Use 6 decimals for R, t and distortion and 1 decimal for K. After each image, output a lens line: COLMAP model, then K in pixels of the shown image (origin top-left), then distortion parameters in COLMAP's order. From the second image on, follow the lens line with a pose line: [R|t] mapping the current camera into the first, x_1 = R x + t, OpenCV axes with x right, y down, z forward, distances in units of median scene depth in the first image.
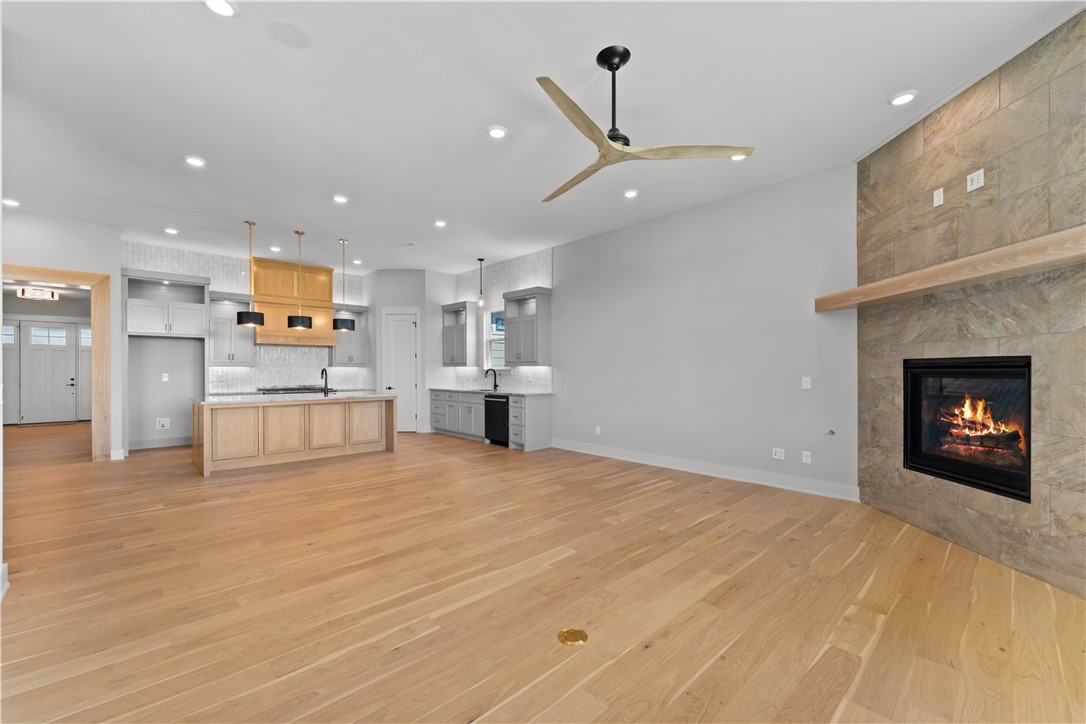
lens RADIAL K [[442.7, 0, 540.2], [0, 442.7, 370.2], [0, 0, 1]] dist [-0.000856, 0.000447]
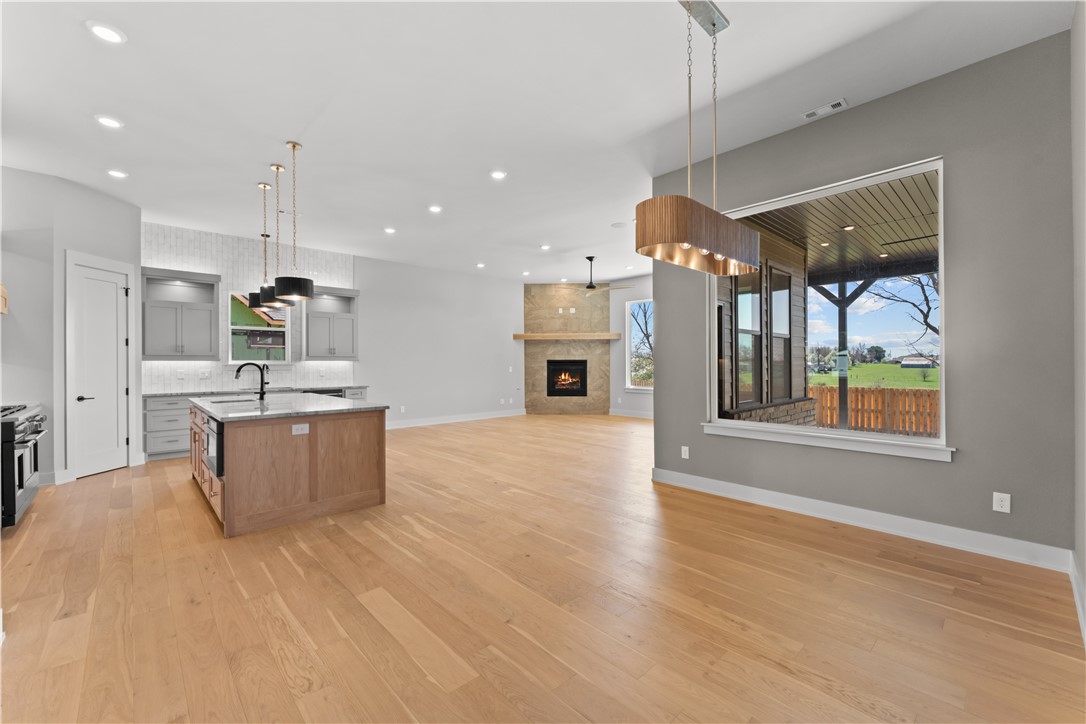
lens RADIAL K [[442.7, 0, 540.3], [0, 442.7, 363.8], [0, 0, 1]] dist [-0.000856, 0.000447]
pose [[0.009700, -0.001534, 0.999952, -2.051169], [0.004537, 0.999989, 0.001490, -0.003243], [-0.999943, 0.004523, 0.009707, 0.965931]]
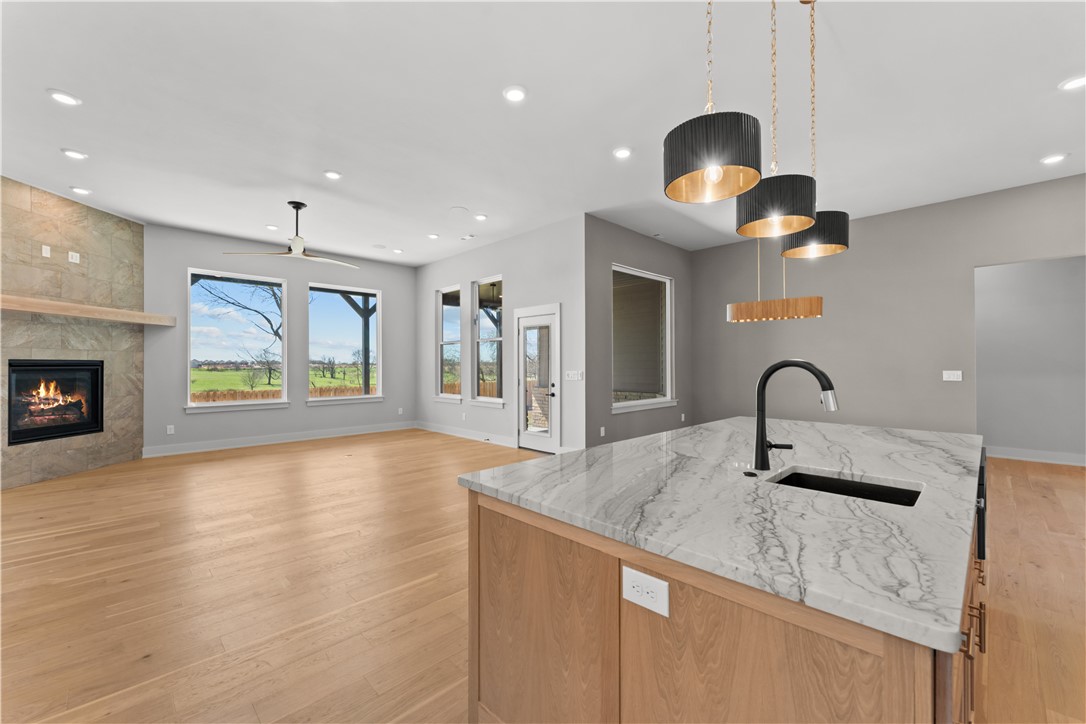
lens RADIAL K [[442.7, 0, 538.6], [0, 442.7, 362.5], [0, 0, 1]] dist [-0.000856, 0.000447]
pose [[-0.999895, 0.003816, -0.013965, -0.627810], [0.003859, 0.999988, -0.003049, -0.006187], [0.013953, -0.003102, -0.999898, 2.160085]]
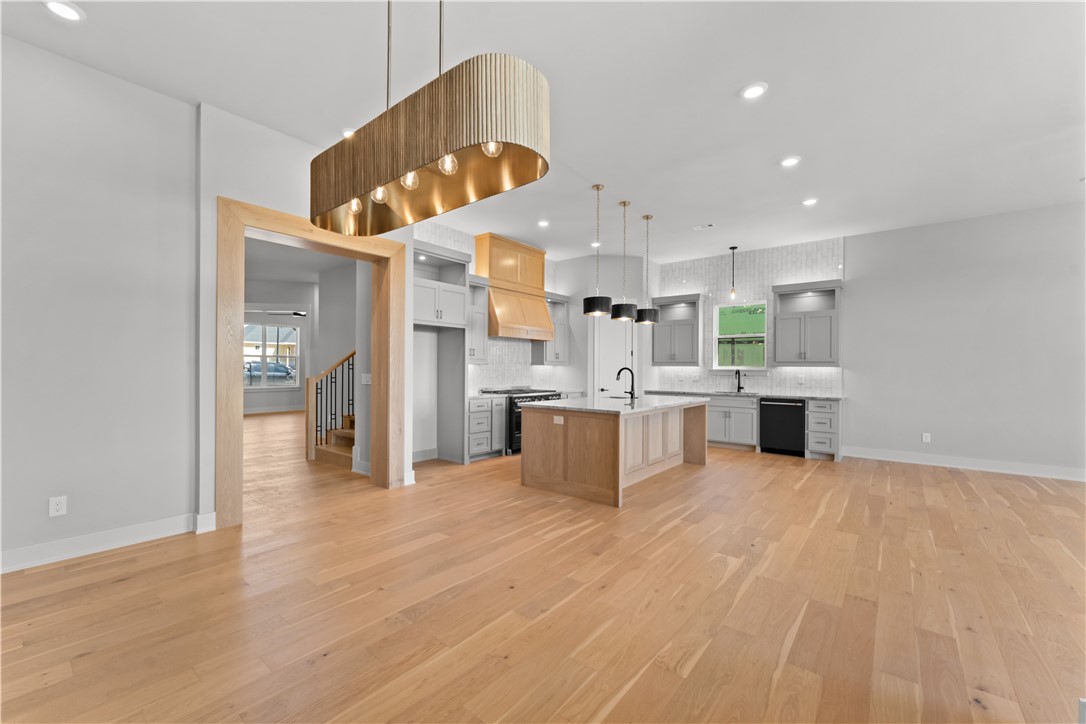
lens RADIAL K [[442.7, 0, 537.7], [0, 442.7, 367.0], [0, 0, 1]] dist [-0.000856, 0.000447]
pose [[0.991253, 0.008401, 0.131710, -1.347549], [-0.008086, 0.999963, -0.002923, -0.003041], [-0.131730, 0.001833, 0.991284, 0.332890]]
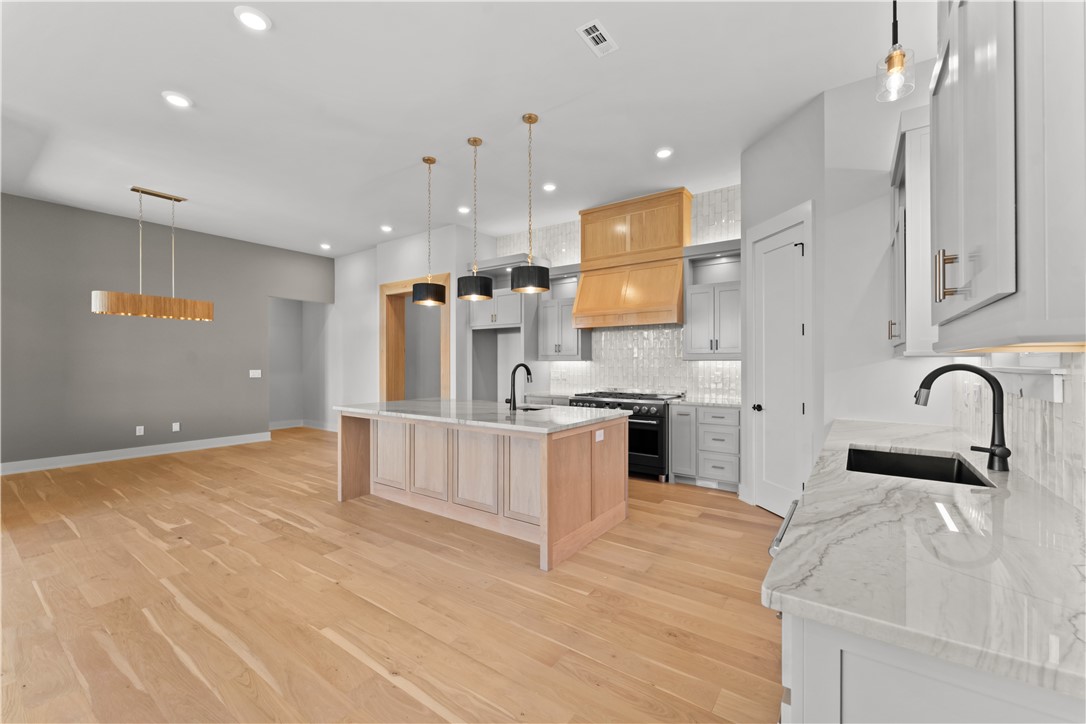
lens RADIAL K [[442.7, 0, 540.9], [0, 442.7, 360.1], [0, 0, 1]] dist [-0.000856, 0.000447]
pose [[0.188237, -0.005277, -0.982110, 0.124962], [0.000034, 0.999986, -0.005367, -0.010030], [0.982124, 0.000977, 0.188234, 1.619109]]
